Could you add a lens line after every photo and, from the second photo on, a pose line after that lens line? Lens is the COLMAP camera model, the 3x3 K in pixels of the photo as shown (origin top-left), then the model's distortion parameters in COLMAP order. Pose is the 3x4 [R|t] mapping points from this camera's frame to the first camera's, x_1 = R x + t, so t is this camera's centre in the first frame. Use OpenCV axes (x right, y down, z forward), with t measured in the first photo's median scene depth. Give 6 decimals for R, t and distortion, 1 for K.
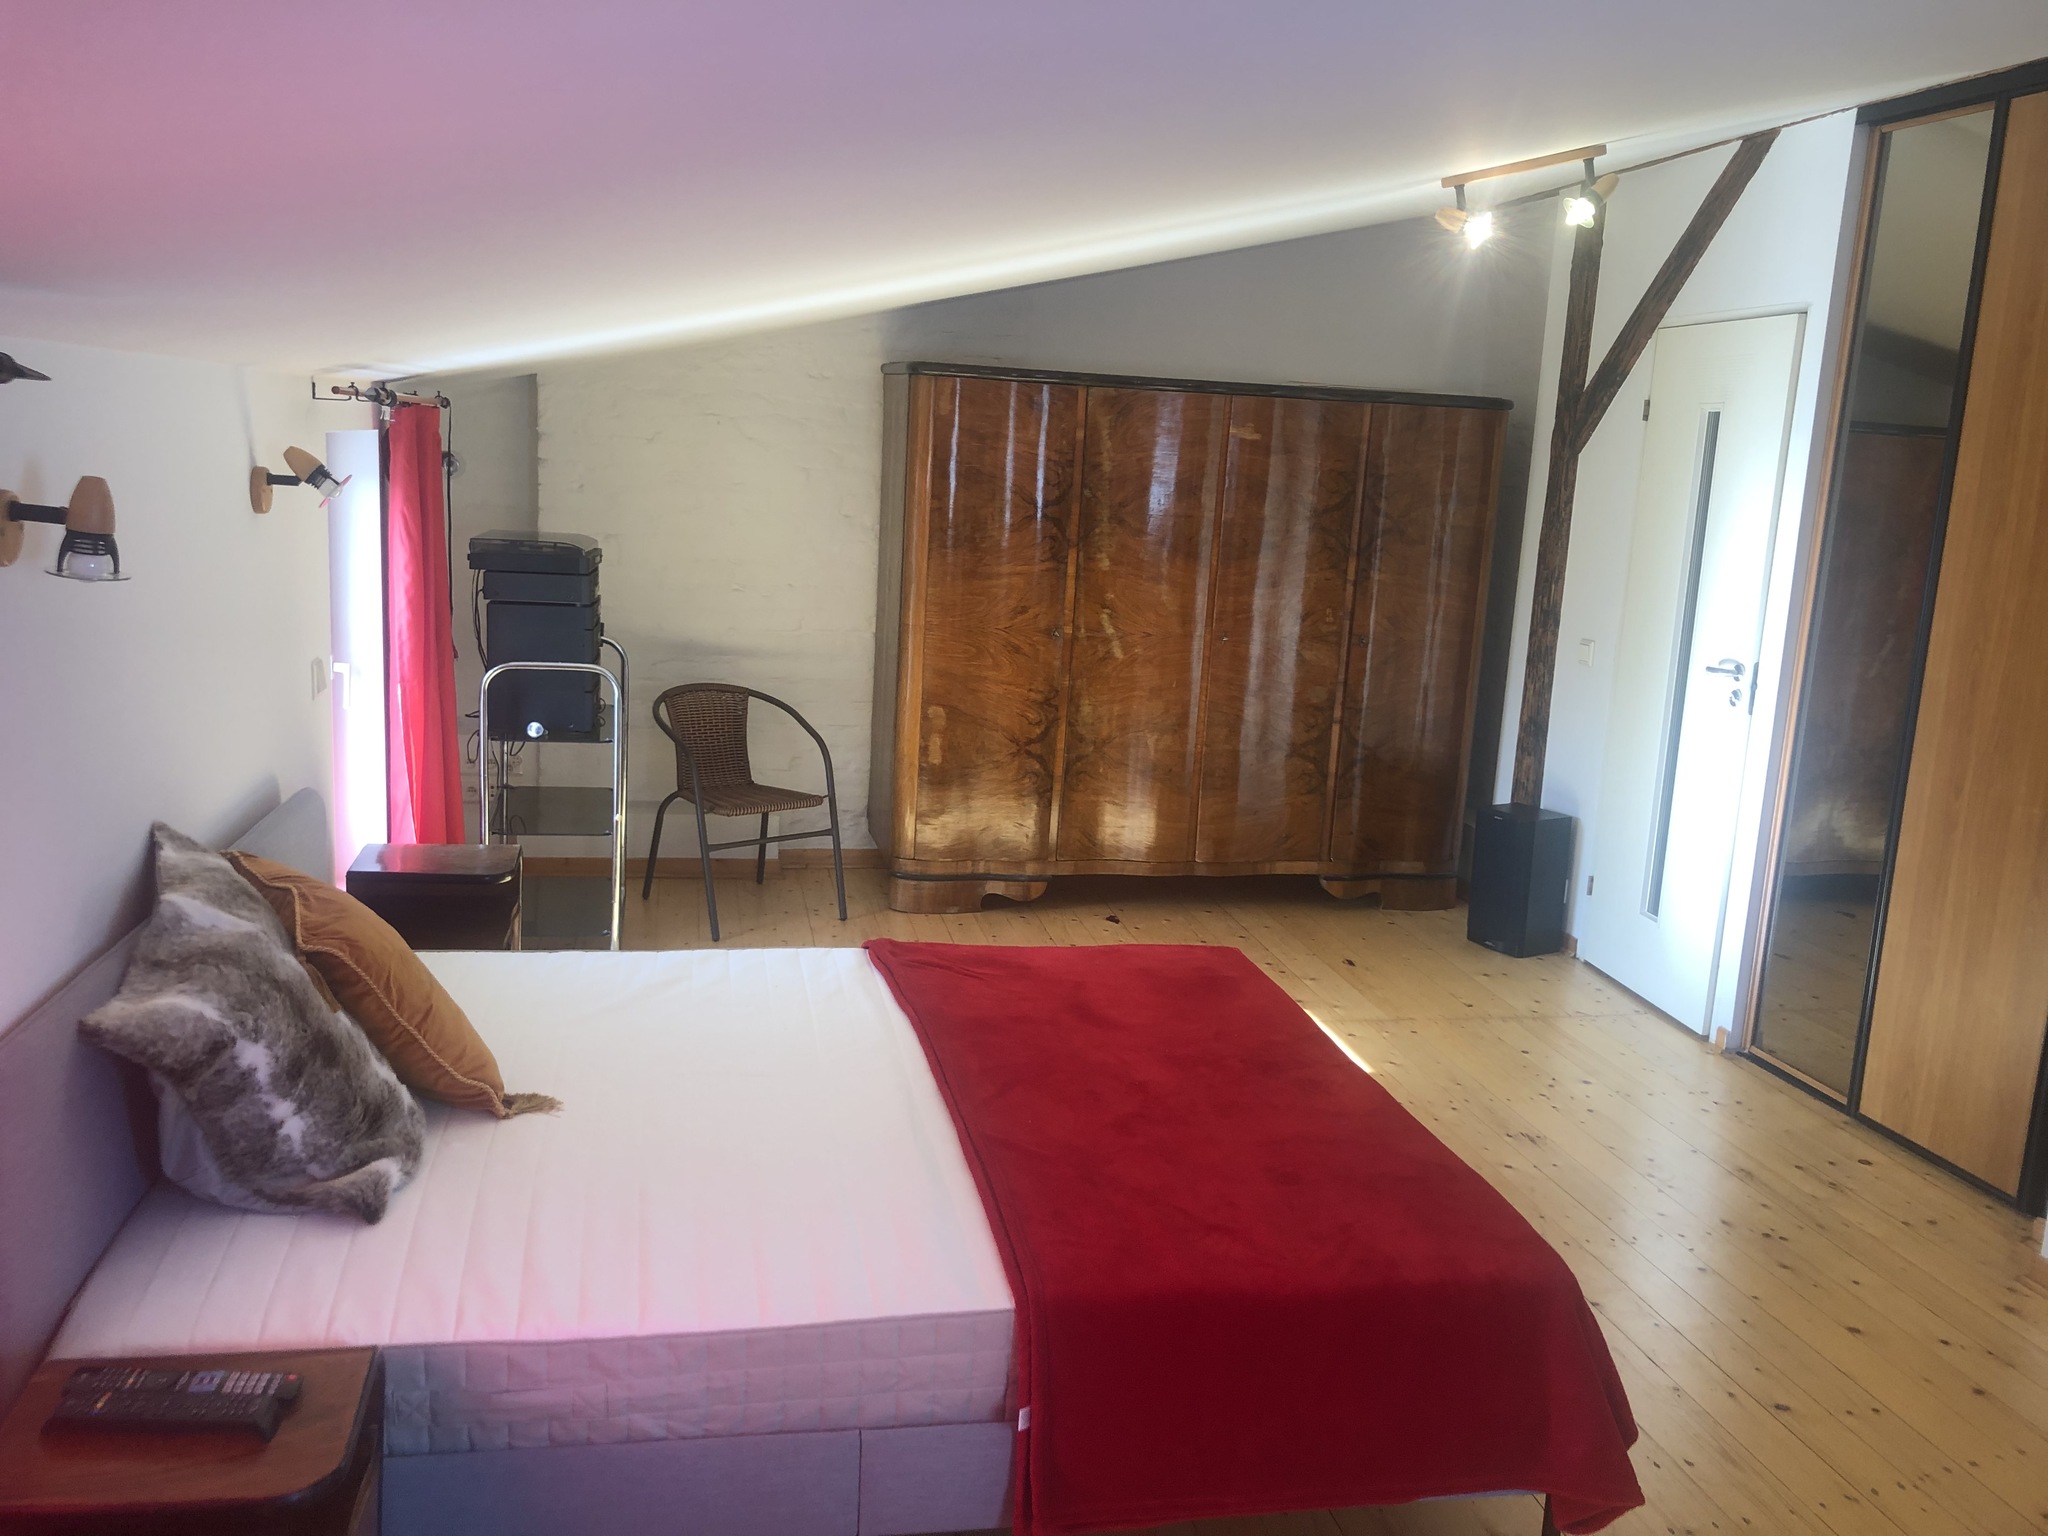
lens RADIAL K [[1681.1, 0, 1027.7], [0, 1681.1, 763.2], [0, 0, 1]] dist [0.034356, -0.040758]
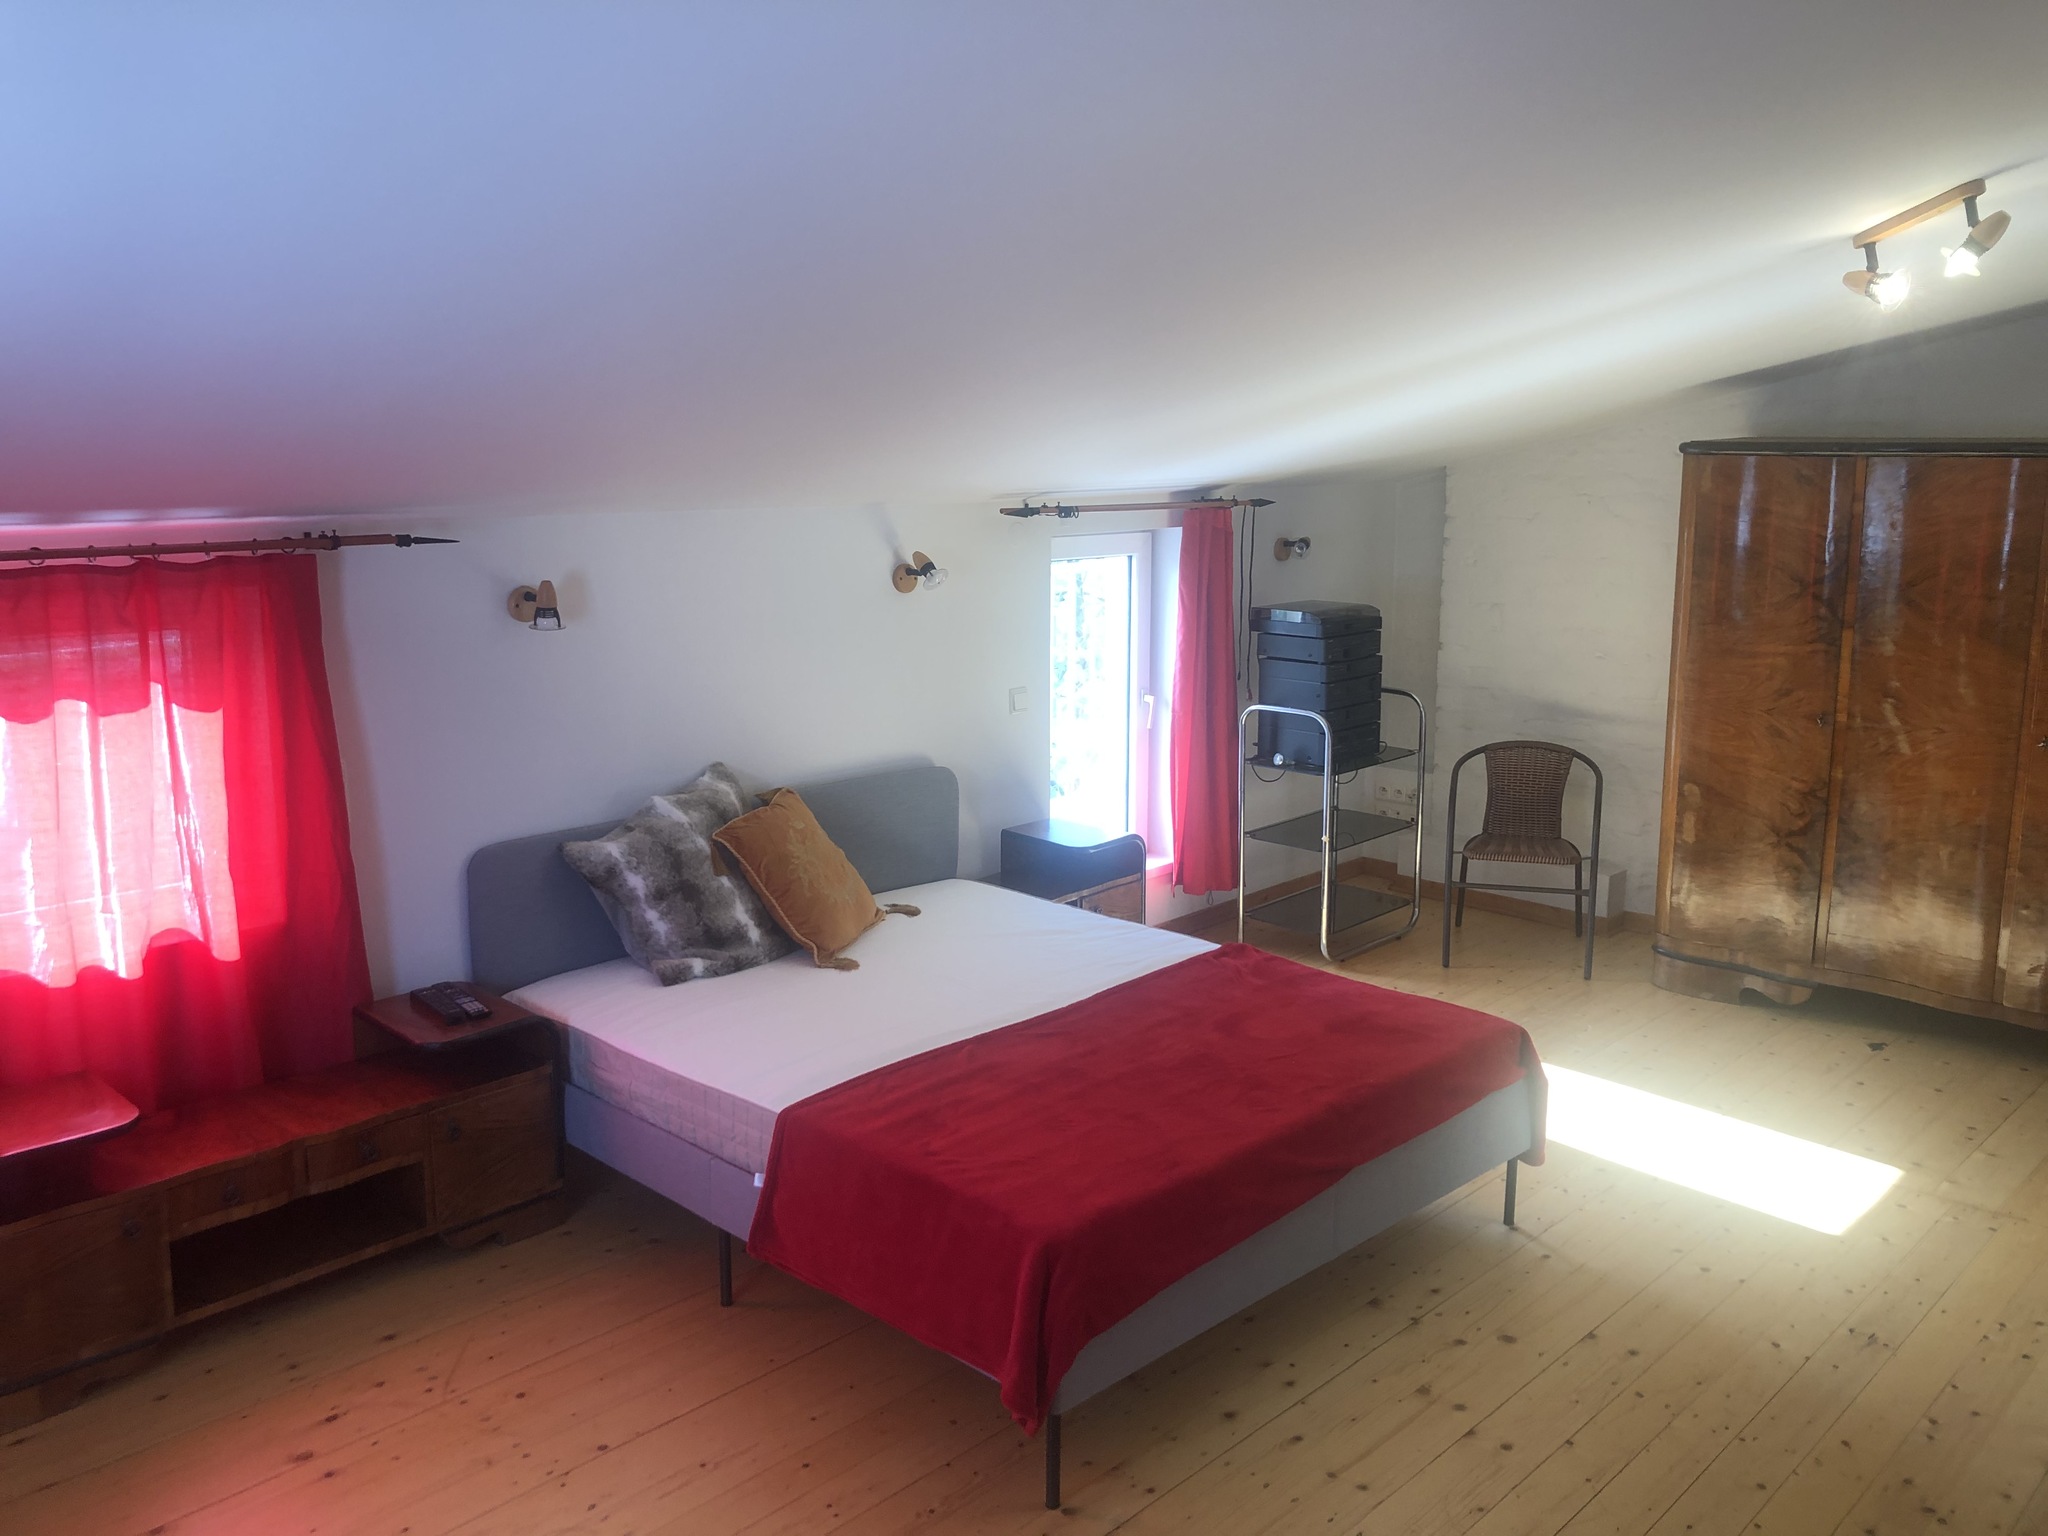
lens RADIAL K [[1681.1, 0, 987.3], [0, 1681.1, 748.2], [0, 0, 1]] dist [0.034356, -0.040758]
pose [[0.554640, 0.093572, -0.826813, 0.532658], [-0.124035, 0.991853, 0.029046, -0.032147], [0.822794, 0.086444, 0.561727, 0.101745]]
